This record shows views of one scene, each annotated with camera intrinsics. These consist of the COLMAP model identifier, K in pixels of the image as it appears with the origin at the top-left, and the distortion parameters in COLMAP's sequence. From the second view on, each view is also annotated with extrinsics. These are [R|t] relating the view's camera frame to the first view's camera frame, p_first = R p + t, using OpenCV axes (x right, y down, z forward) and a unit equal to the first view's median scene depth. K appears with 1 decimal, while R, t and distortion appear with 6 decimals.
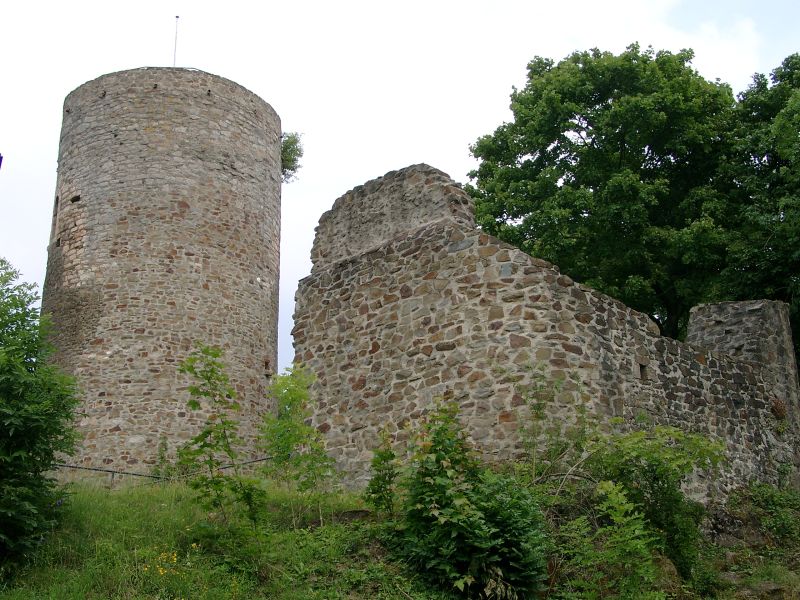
lens RADIAL K [[1081.1, 0, 400.0], [0, 1081.1, 300.0], [0, 0, 1]] dist [-0.006364, 0.011145]
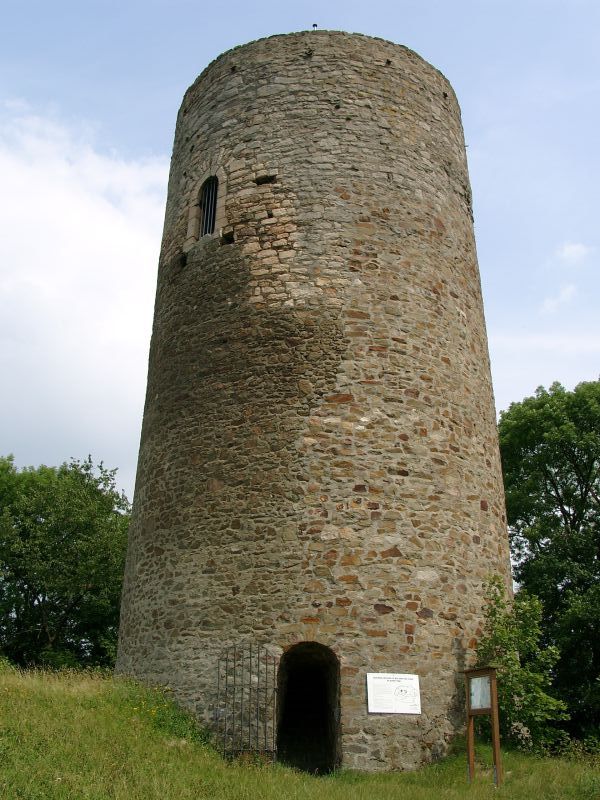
lens RADIAL K [[810.8, 0, 300.0], [0, 810.8, 400.0], [0, 0, 1]] dist [-0.144090, 0.158235]
pose [[0.933677, 0.175332, 0.312260, -0.434962], [-0.147091, 0.982761, -0.112002, 0.091307], [-0.326515, 0.058643, 0.943371, 0.588422]]
